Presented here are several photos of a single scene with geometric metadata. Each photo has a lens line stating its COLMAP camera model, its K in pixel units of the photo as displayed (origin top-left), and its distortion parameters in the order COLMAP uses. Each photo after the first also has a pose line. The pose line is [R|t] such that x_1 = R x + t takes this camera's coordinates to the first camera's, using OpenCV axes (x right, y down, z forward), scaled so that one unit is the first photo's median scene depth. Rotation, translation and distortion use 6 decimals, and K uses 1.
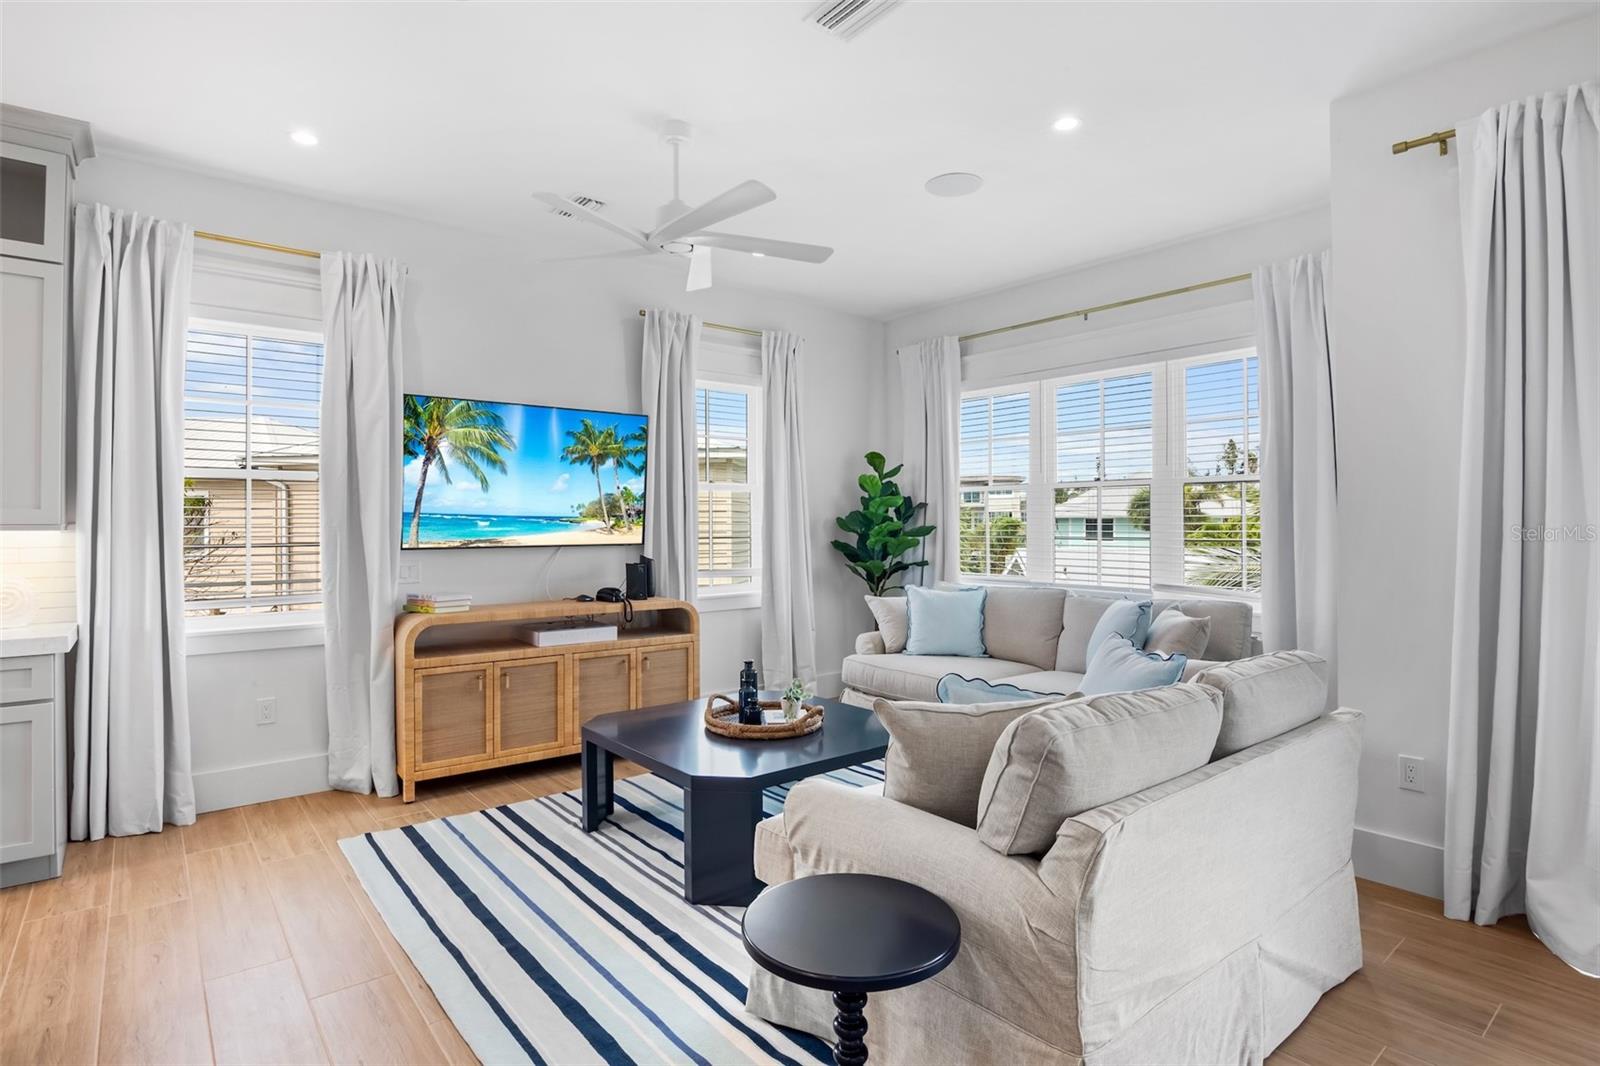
lens RADIAL K [[816.3, 0, 807.3], [0, 816.3, 522.9], [0, 0, 1]] dist [-0.018230, -0.000431]
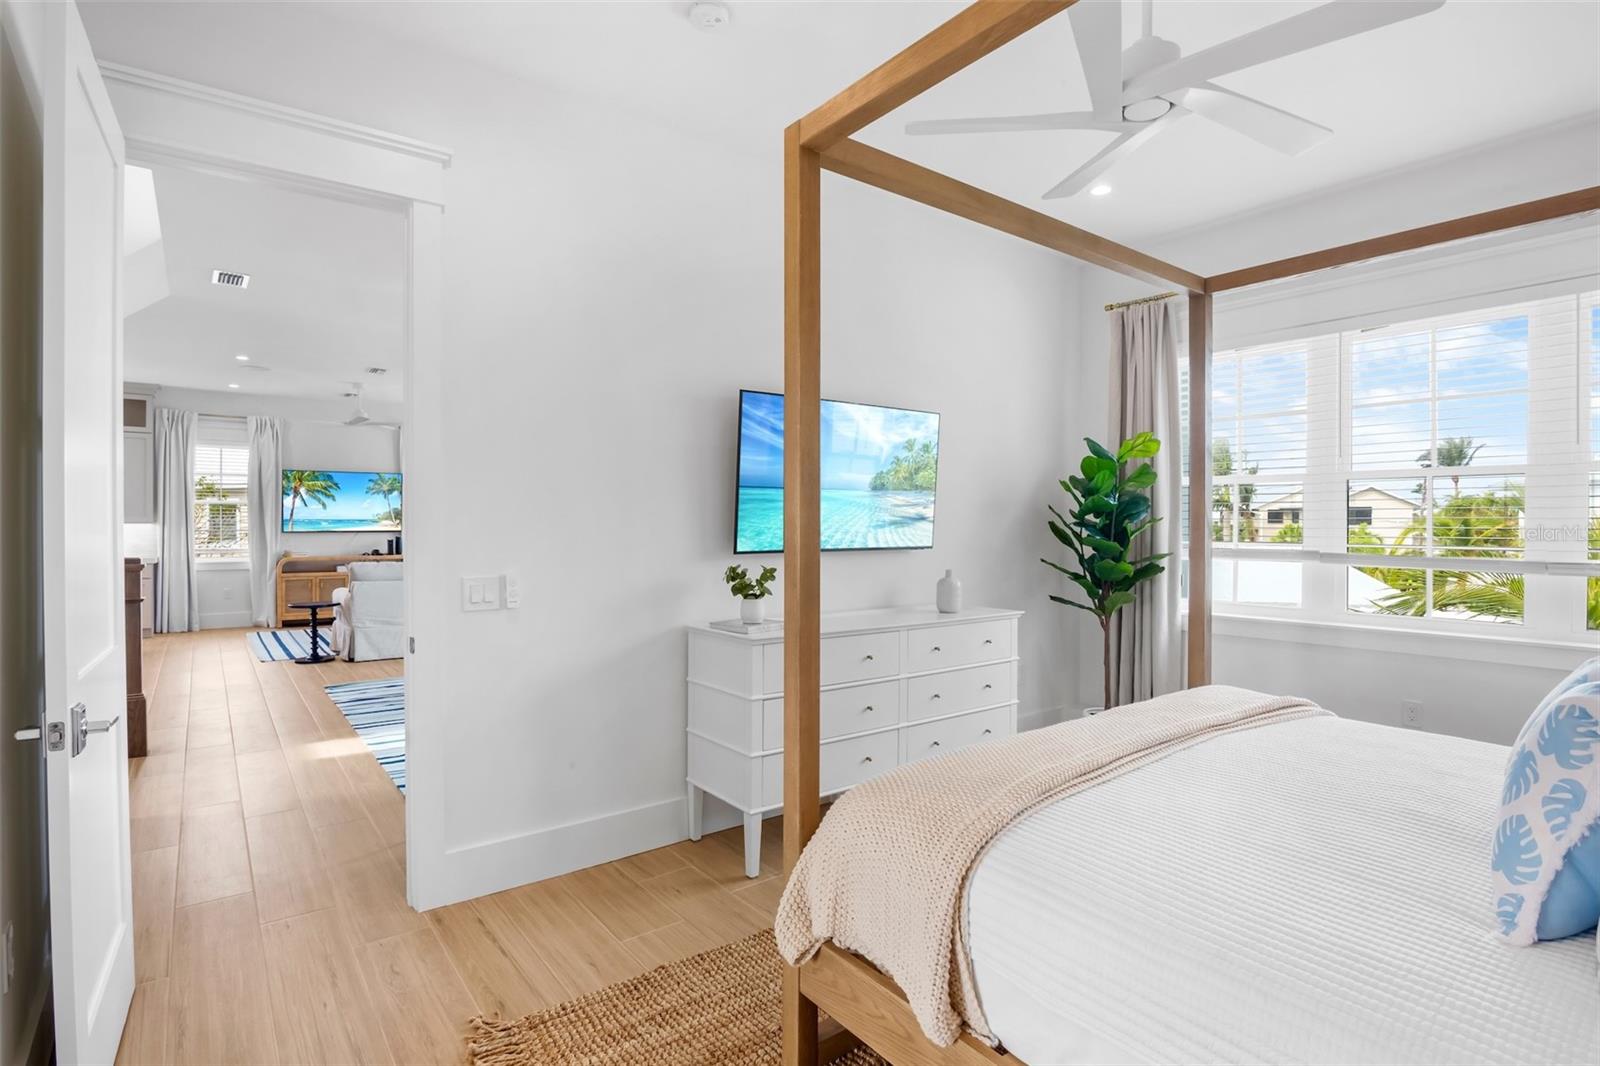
lens RADIAL K [[800.9, 0, 794.1], [0, 800.9, 528.8], [0, 0, 1]] dist [-0.018082, -0.000454]
pose [[0.998306, -0.002780, -0.058122, 1.221045], [0.003150, 0.999975, 0.006263, 0.011623], [0.058103, -0.006435, 0.998290, -1.352798]]
